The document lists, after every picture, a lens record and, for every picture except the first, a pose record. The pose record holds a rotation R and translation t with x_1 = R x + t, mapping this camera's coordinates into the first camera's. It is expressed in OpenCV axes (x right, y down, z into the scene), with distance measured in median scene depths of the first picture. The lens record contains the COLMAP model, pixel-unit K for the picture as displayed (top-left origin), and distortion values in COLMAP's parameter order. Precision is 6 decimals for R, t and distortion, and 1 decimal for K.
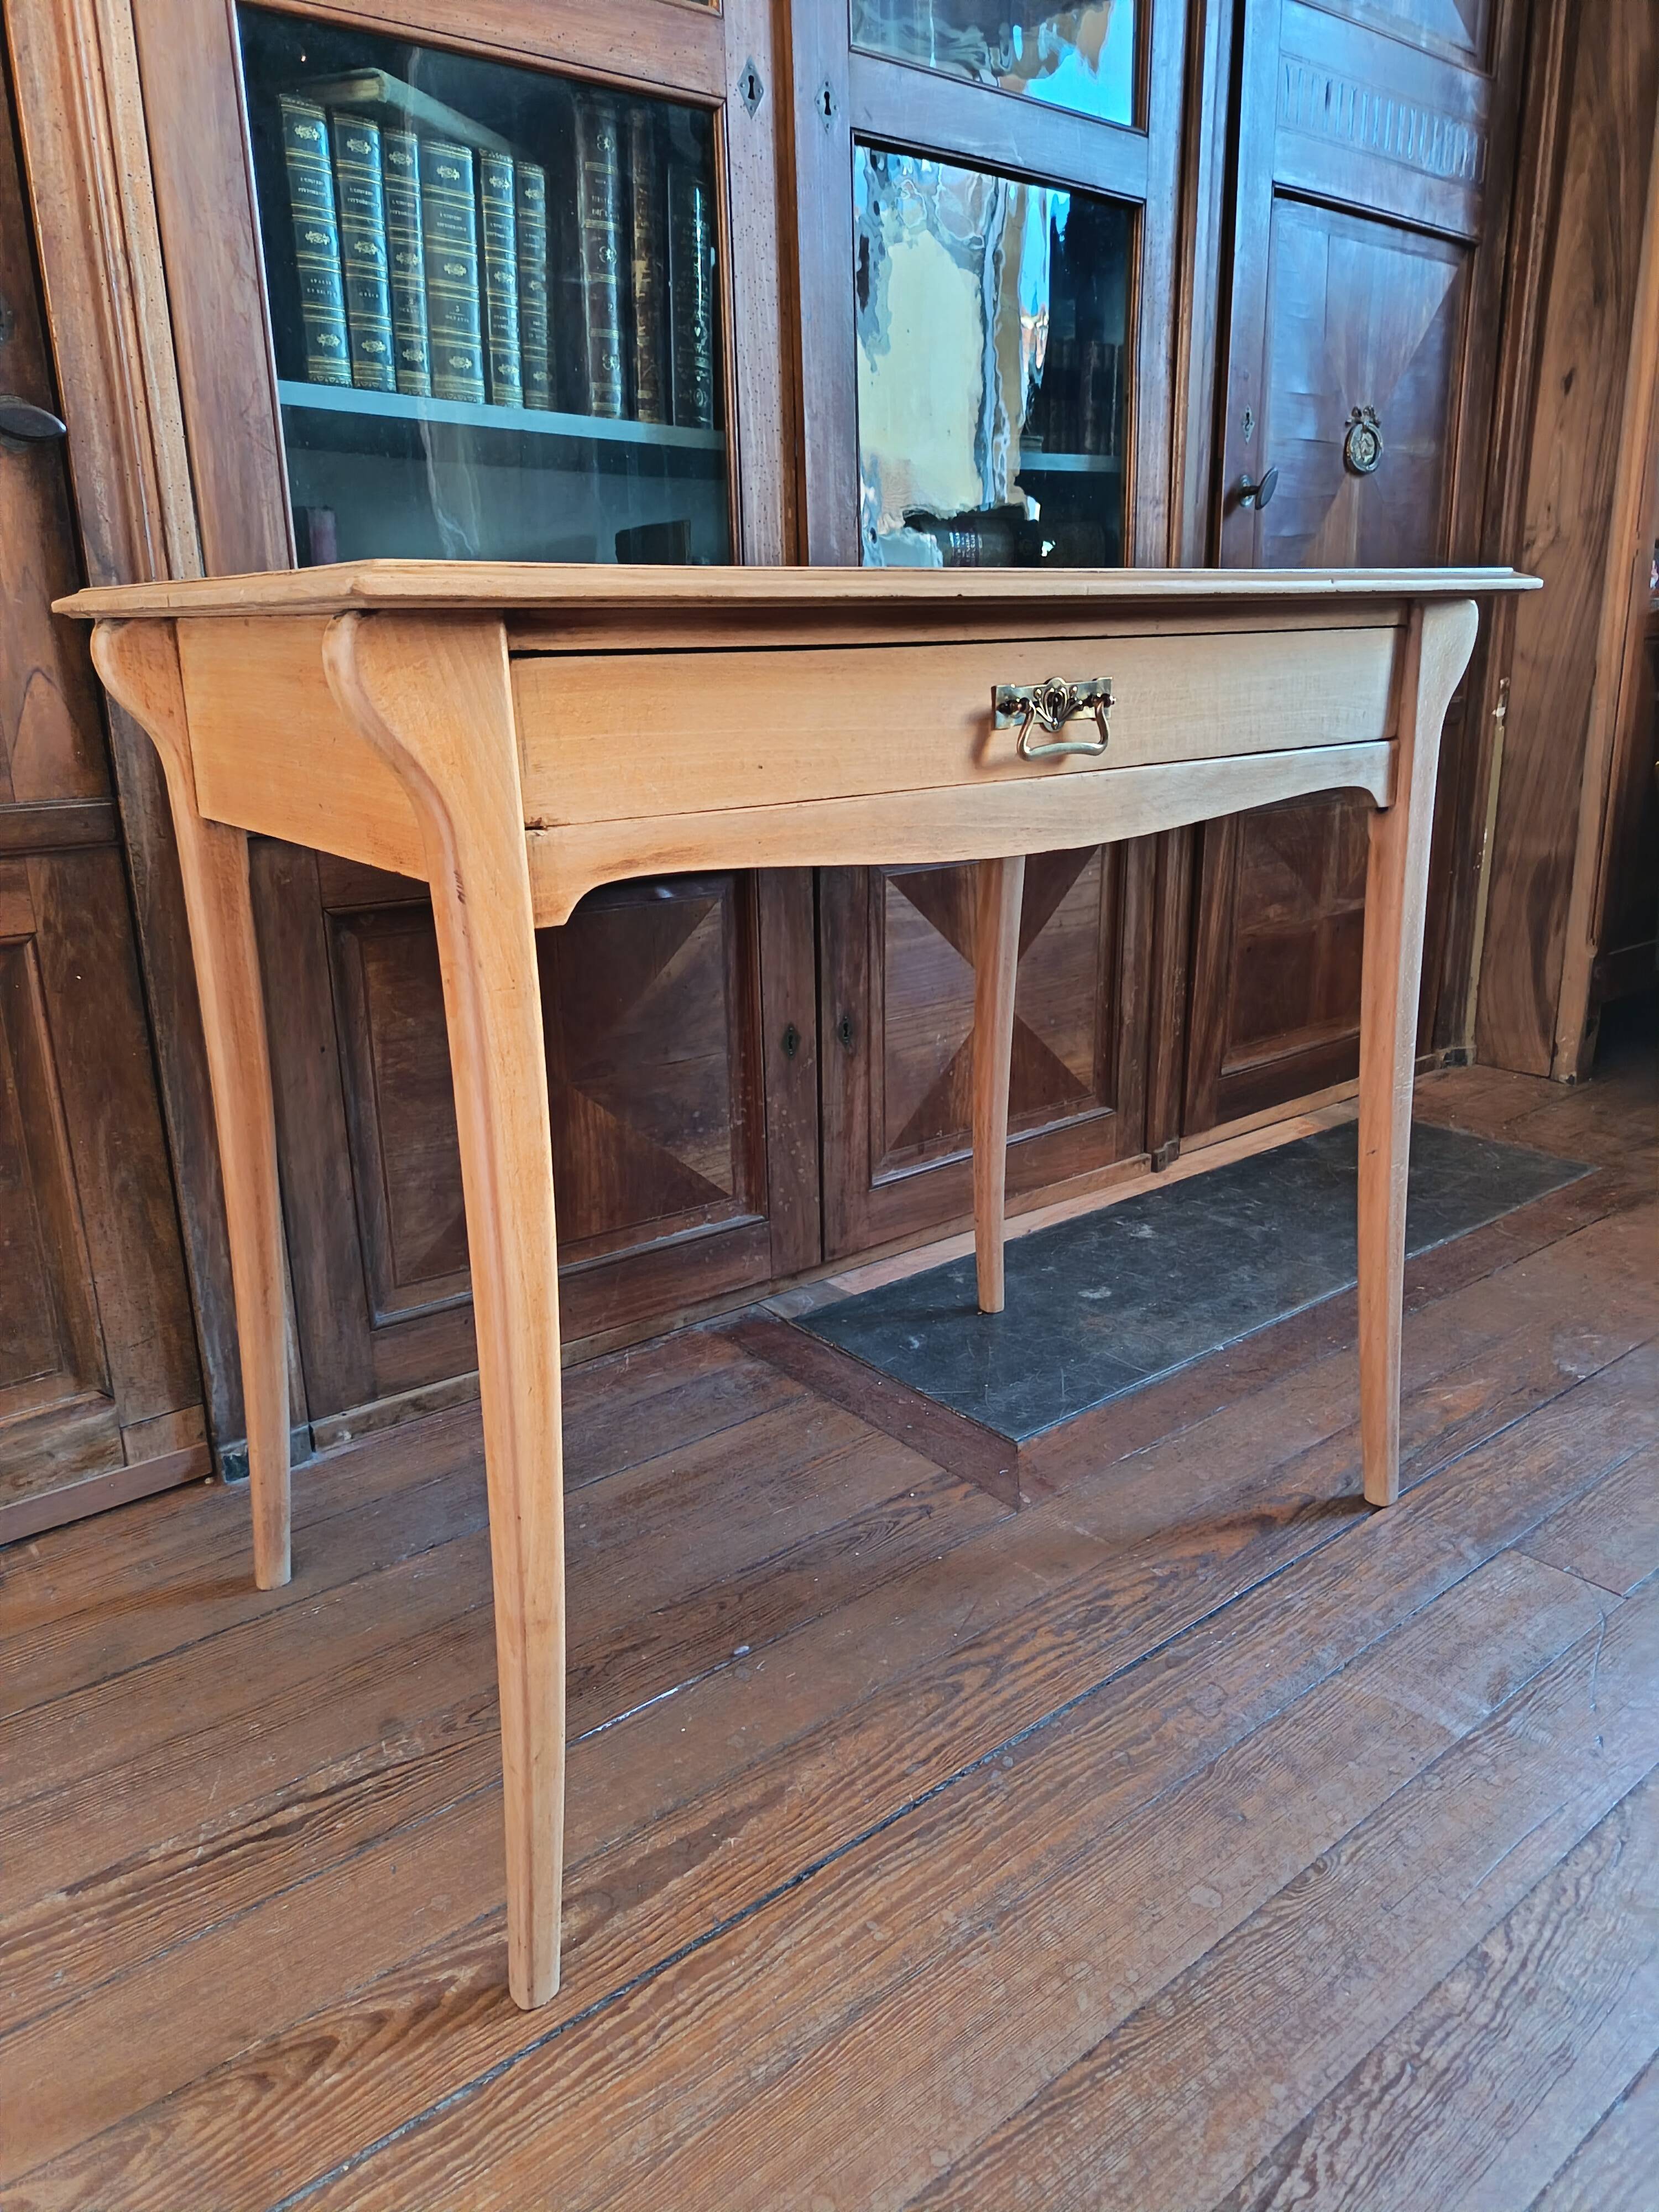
lens RADIAL K [[1557.5, 0, 829.0], [0, 1557.5, 1091.8], [0, 0, 1]] dist [0.034018, -0.035749]
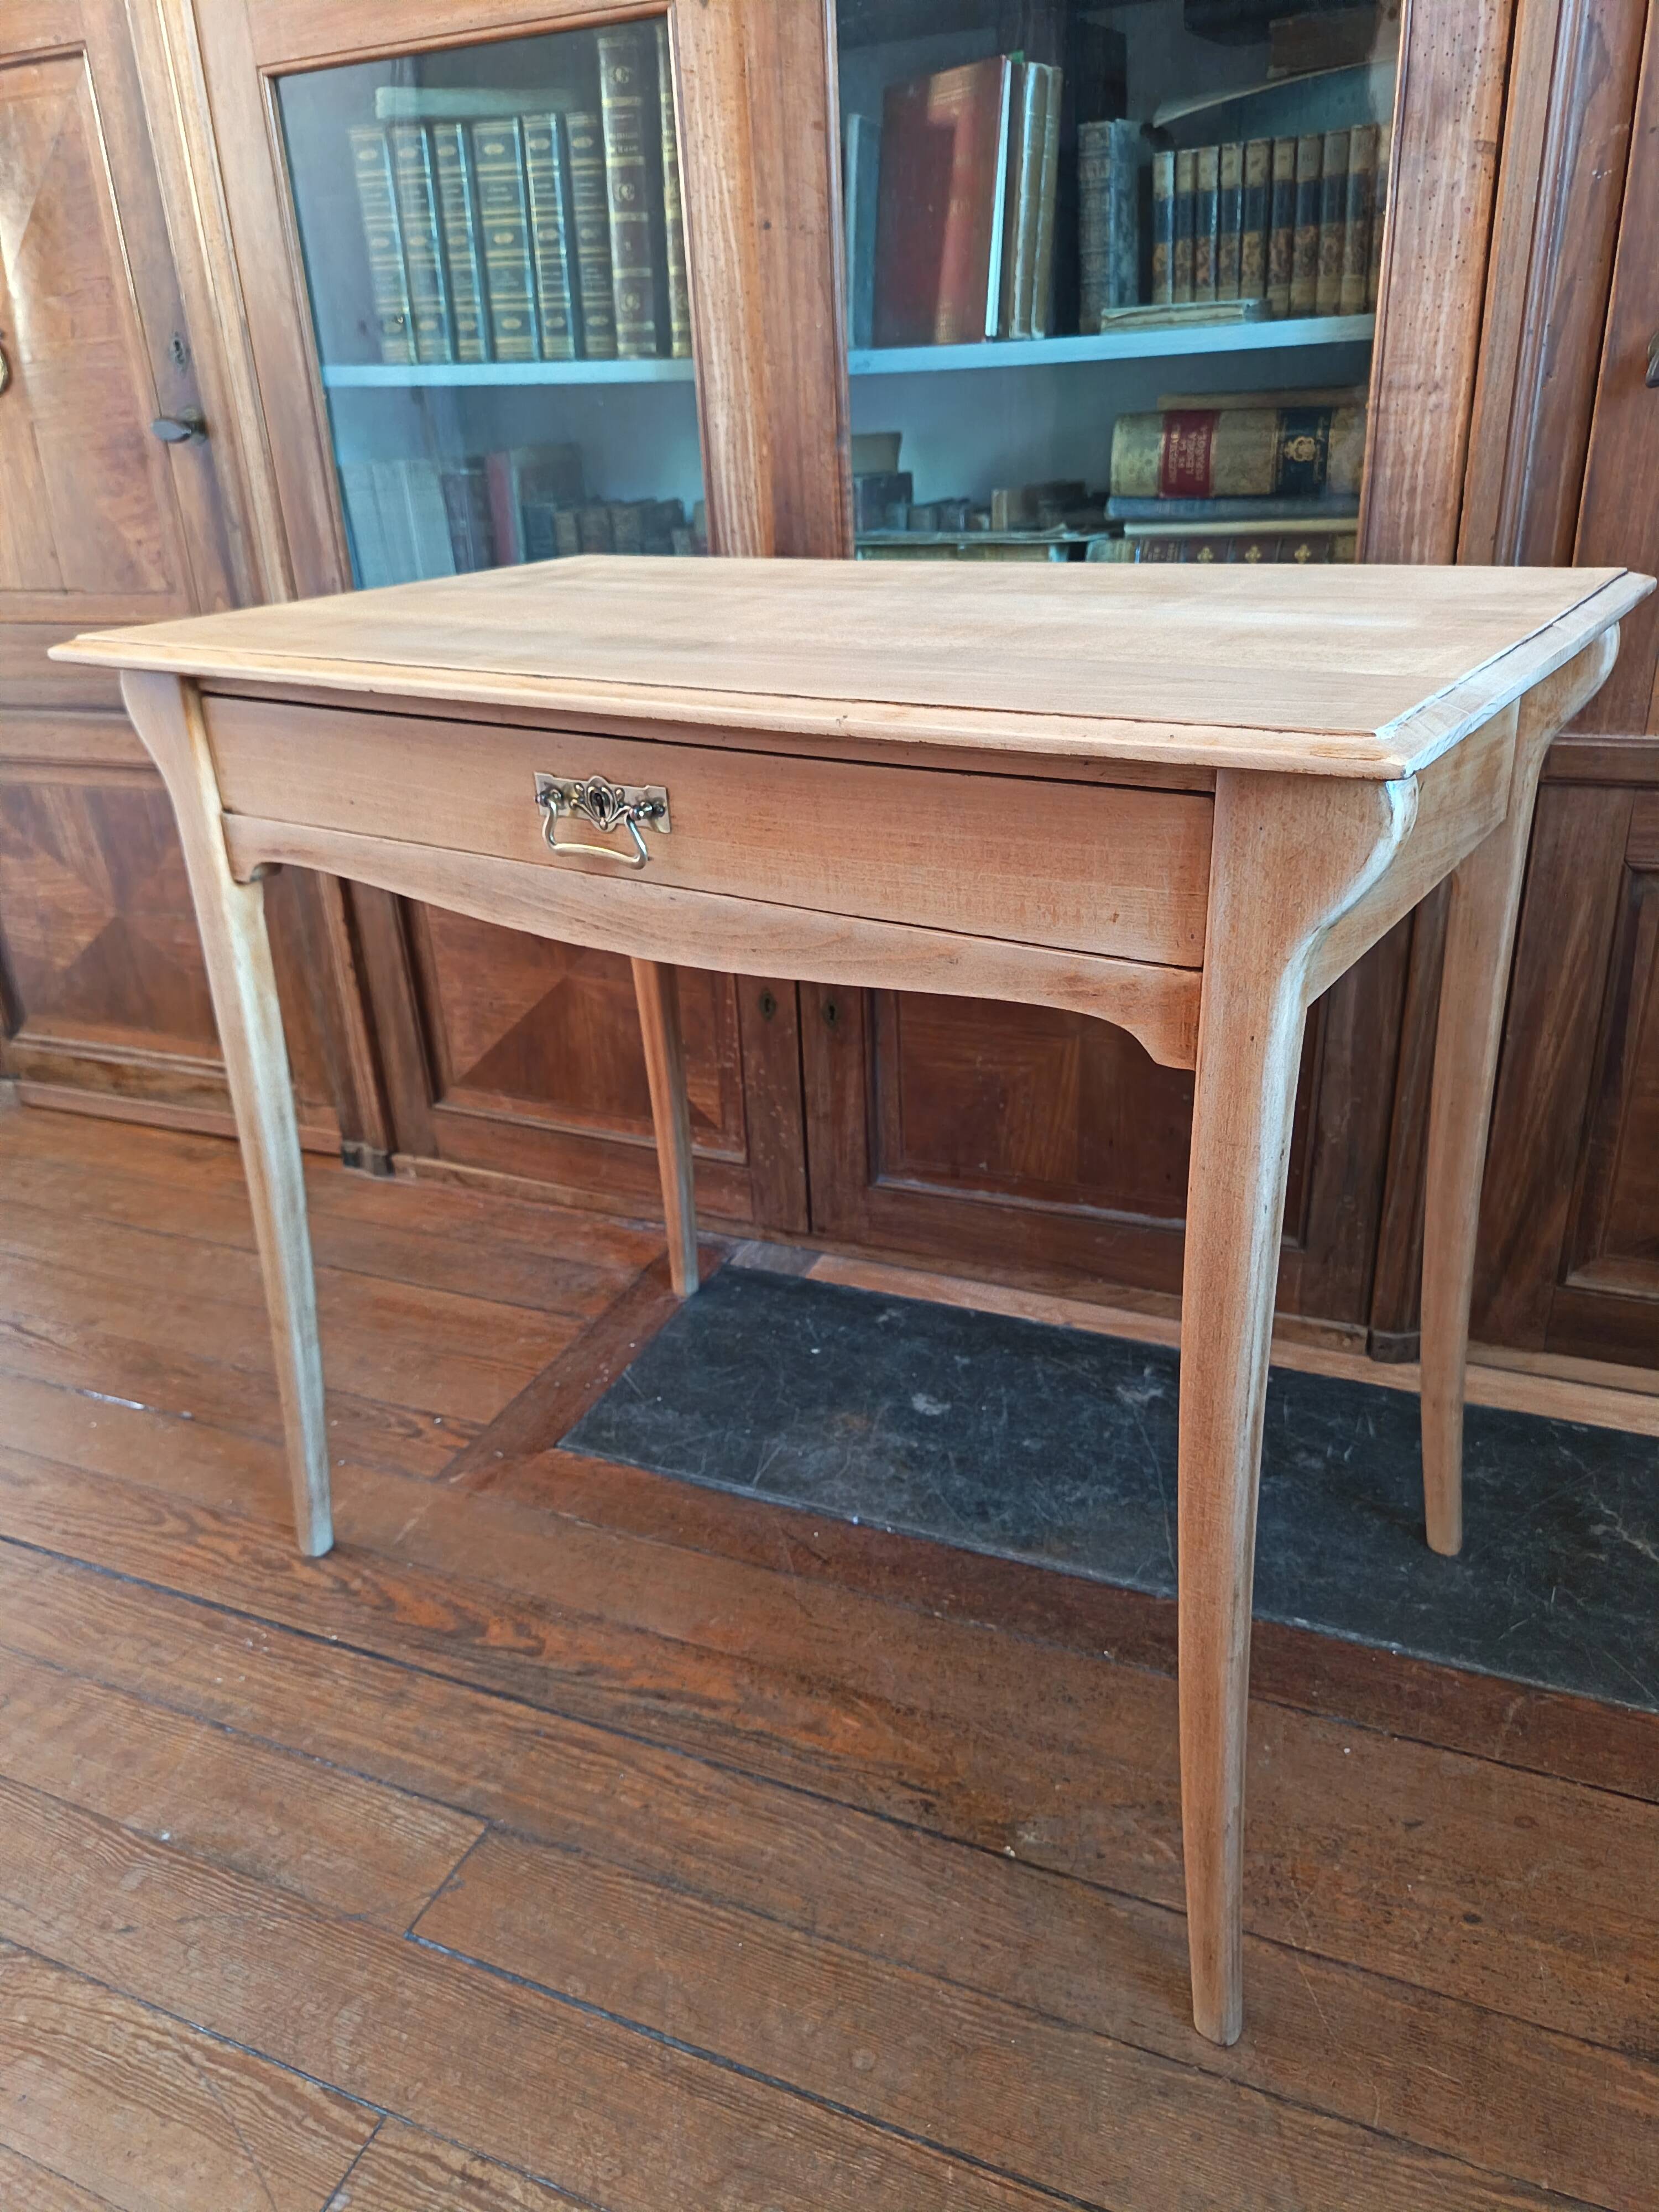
lens RADIAL K [[1559.7, 0, 829.7], [0, 1559.7, 1096.8], [0, 0, 1]] dist [0.040734, -0.070845]
pose [[0.460716, 0.360211, -0.811165, 1.093196], [-0.216266, 0.931954, 0.291017, -0.368092], [0.860796, 0.041351, 0.507268, 0.735939]]
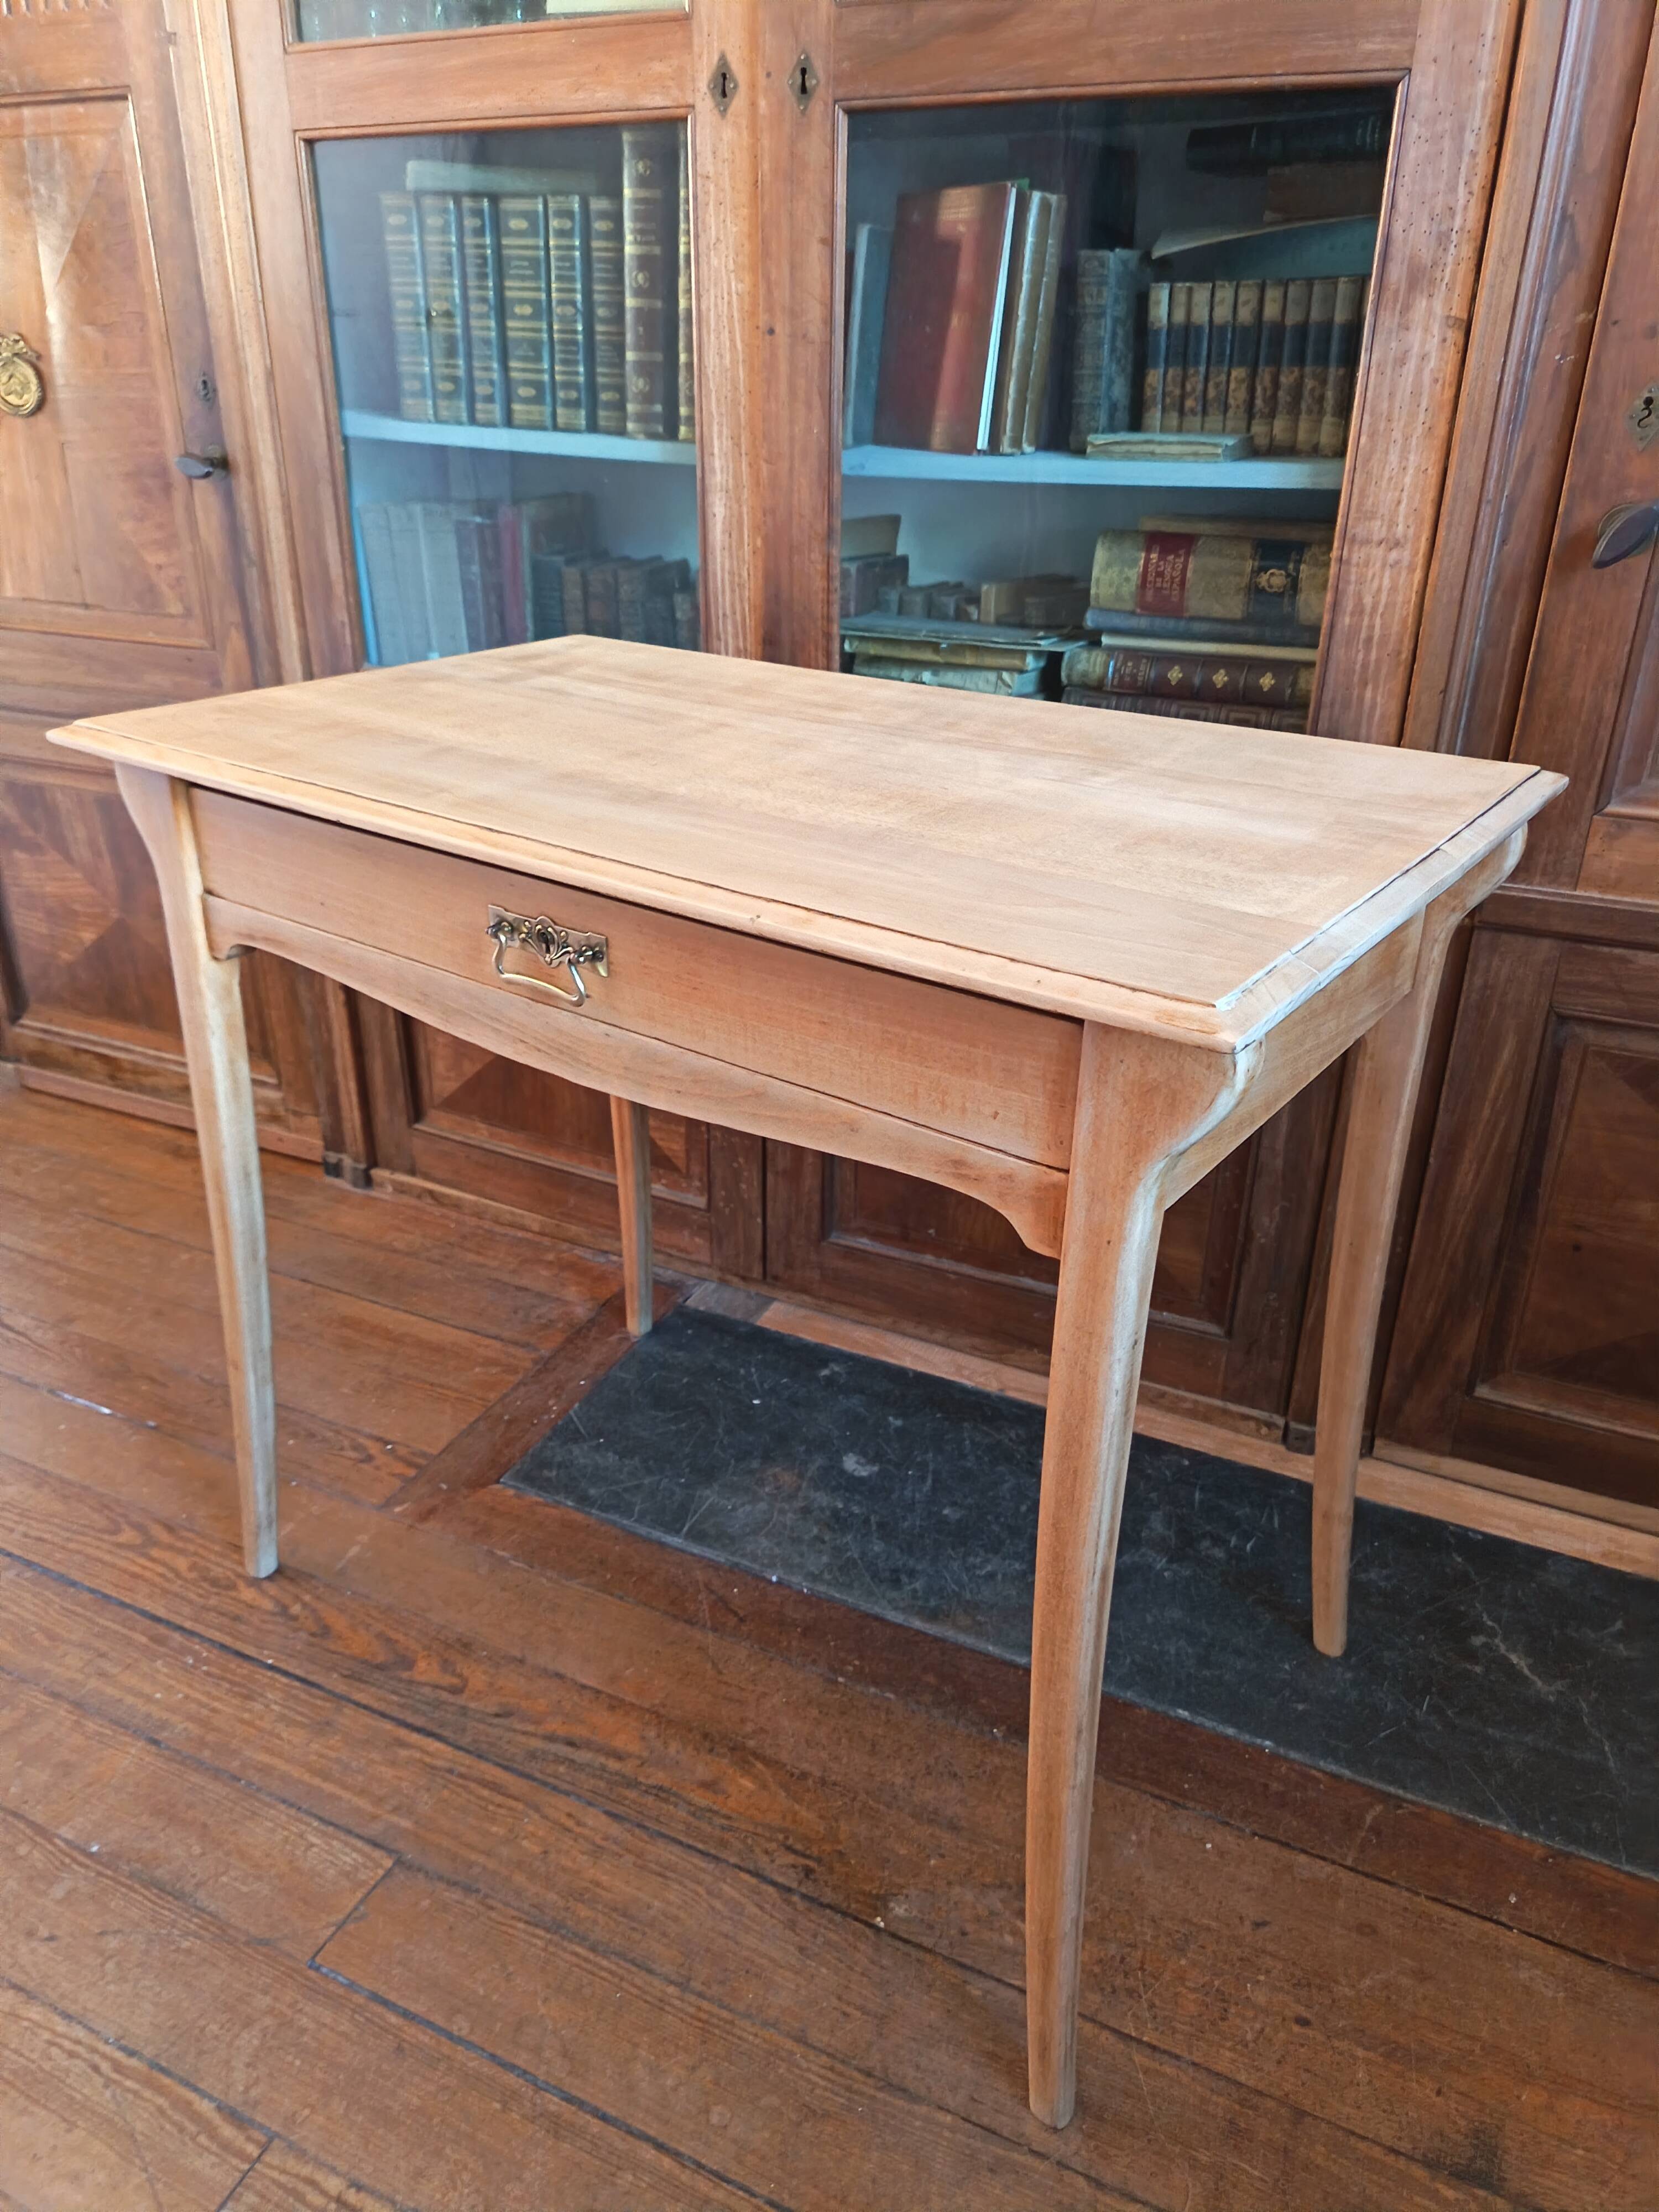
lens RADIAL K [[1557.4, 0, 829.5], [0, 1557.4, 1095.7], [0, 0, 1]] dist [0.031762, -0.048121]
pose [[0.428480, 0.405342, -0.807529, 1.119390], [-0.275193, 0.909811, 0.310664, -0.465924], [0.860624, 0.089113, 0.501383, 0.747230]]
